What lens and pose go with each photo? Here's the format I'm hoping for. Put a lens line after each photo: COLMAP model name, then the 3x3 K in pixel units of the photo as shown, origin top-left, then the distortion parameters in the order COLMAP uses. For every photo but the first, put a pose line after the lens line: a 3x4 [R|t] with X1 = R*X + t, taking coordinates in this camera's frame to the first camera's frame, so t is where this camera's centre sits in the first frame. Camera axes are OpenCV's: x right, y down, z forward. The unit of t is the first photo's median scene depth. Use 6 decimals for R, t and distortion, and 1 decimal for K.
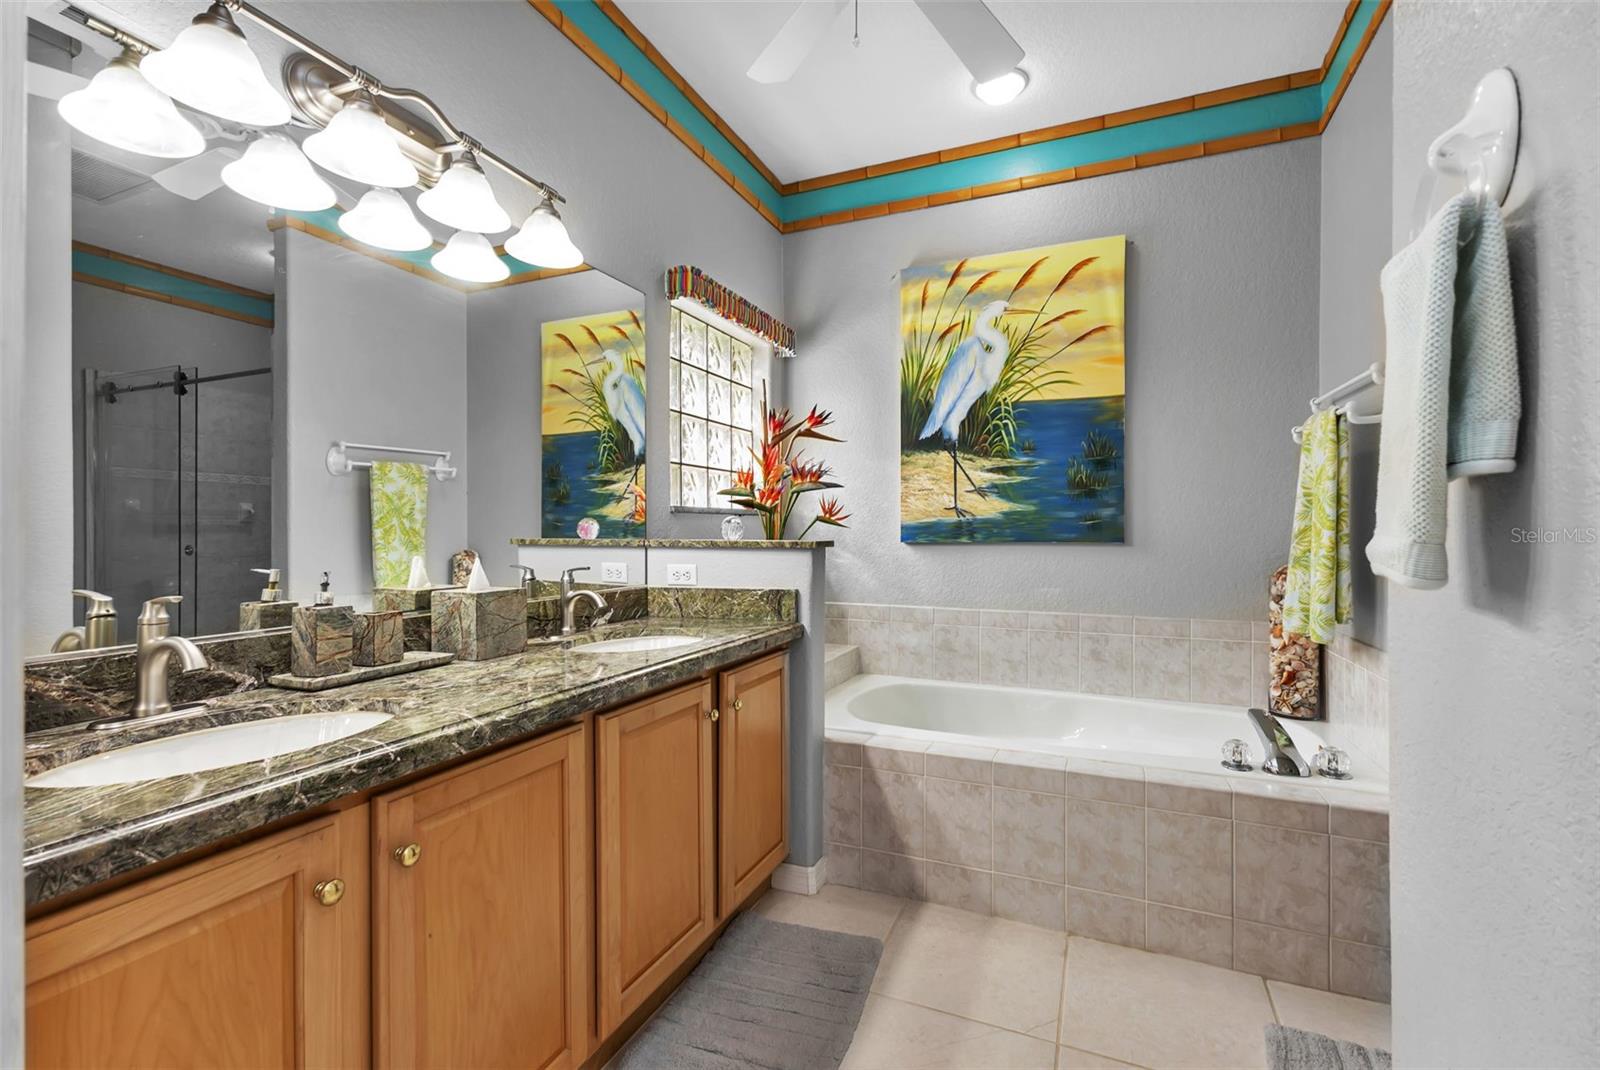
lens RADIAL K [[713.0, 0, 796.1], [0, 713.0, 536.0], [0, 0, 1]] dist [0.009815, -0.002659]
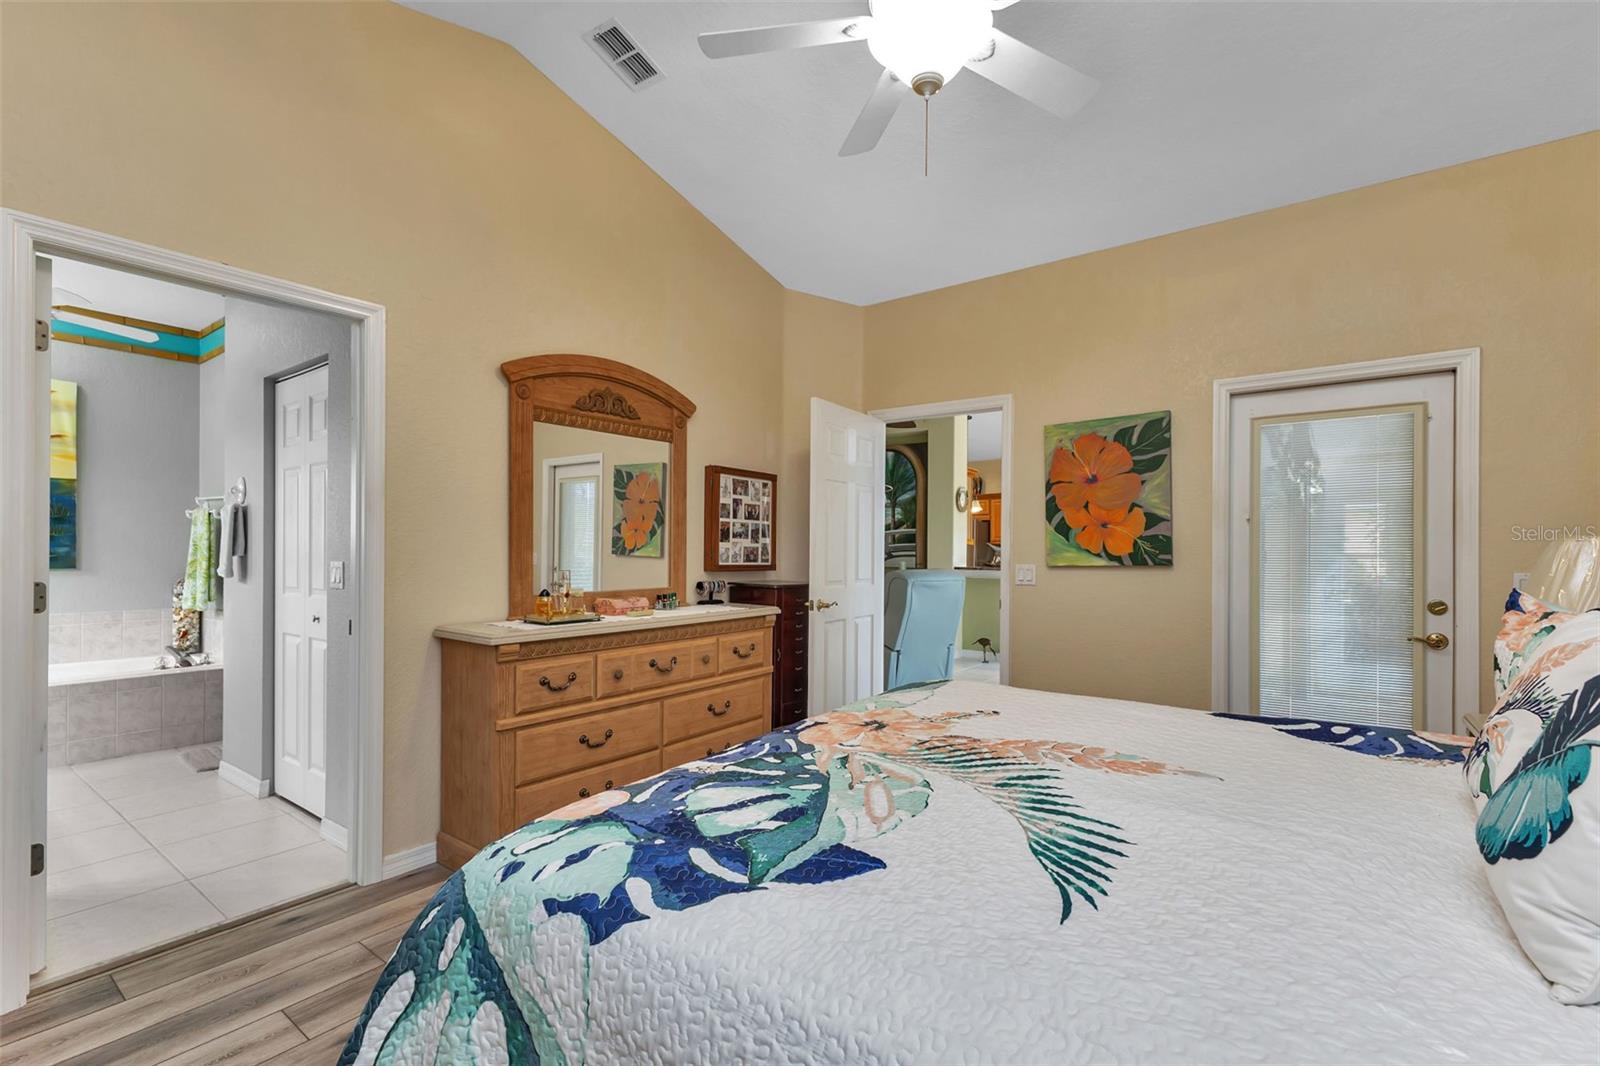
lens RADIAL K [[713.0, 0, 795.9], [0, 713.0, 548.2], [0, 0, 1]] dist [0.009815, -0.002659]
pose [[0.234044, 0.005063, 0.972213, -0.870036], [0.001515, 0.999983, -0.005573, -0.029291], [-0.972225, 0.002778, 0.234032, -1.145324]]
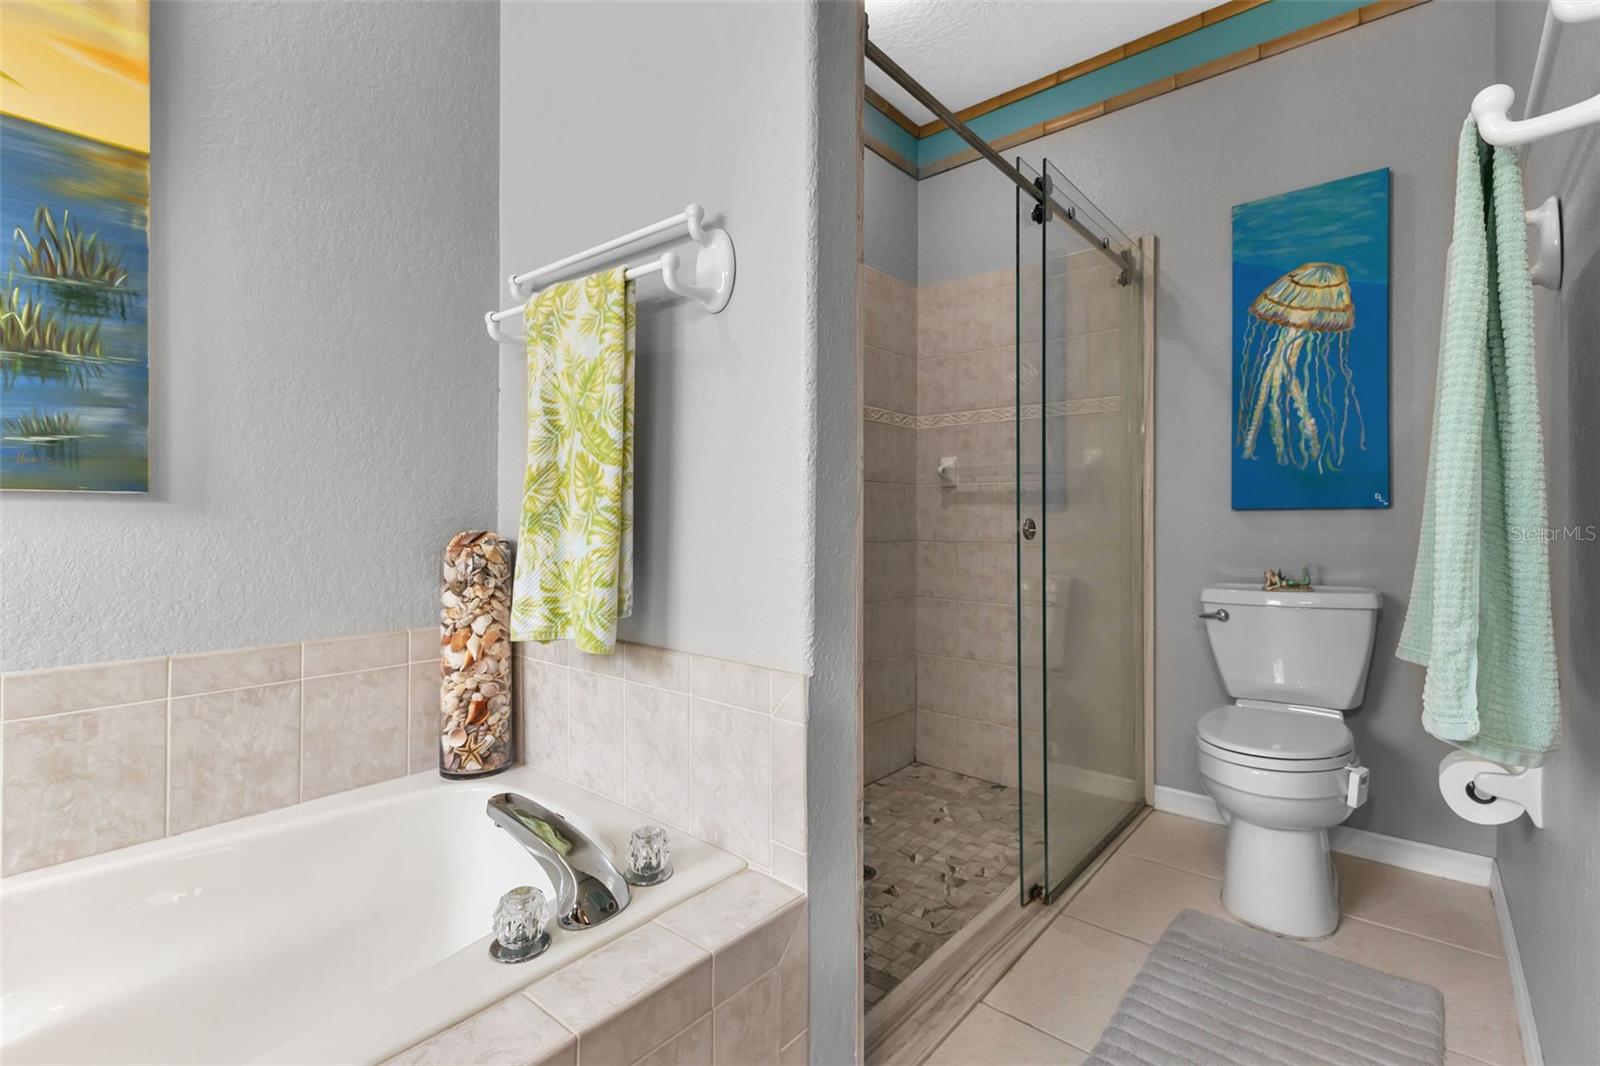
lens RADIAL K [[713.0, 0, 802.5], [0, 713.0, 514.4], [0, 0, 1]] dist [0.009815, -0.002659]
pose [[0.284670, 0.006687, 0.958602, 0.172642], [0.003167, 0.999964, -0.007916, 0.031789], [-0.958620, 0.005289, 0.284639, 0.555518]]
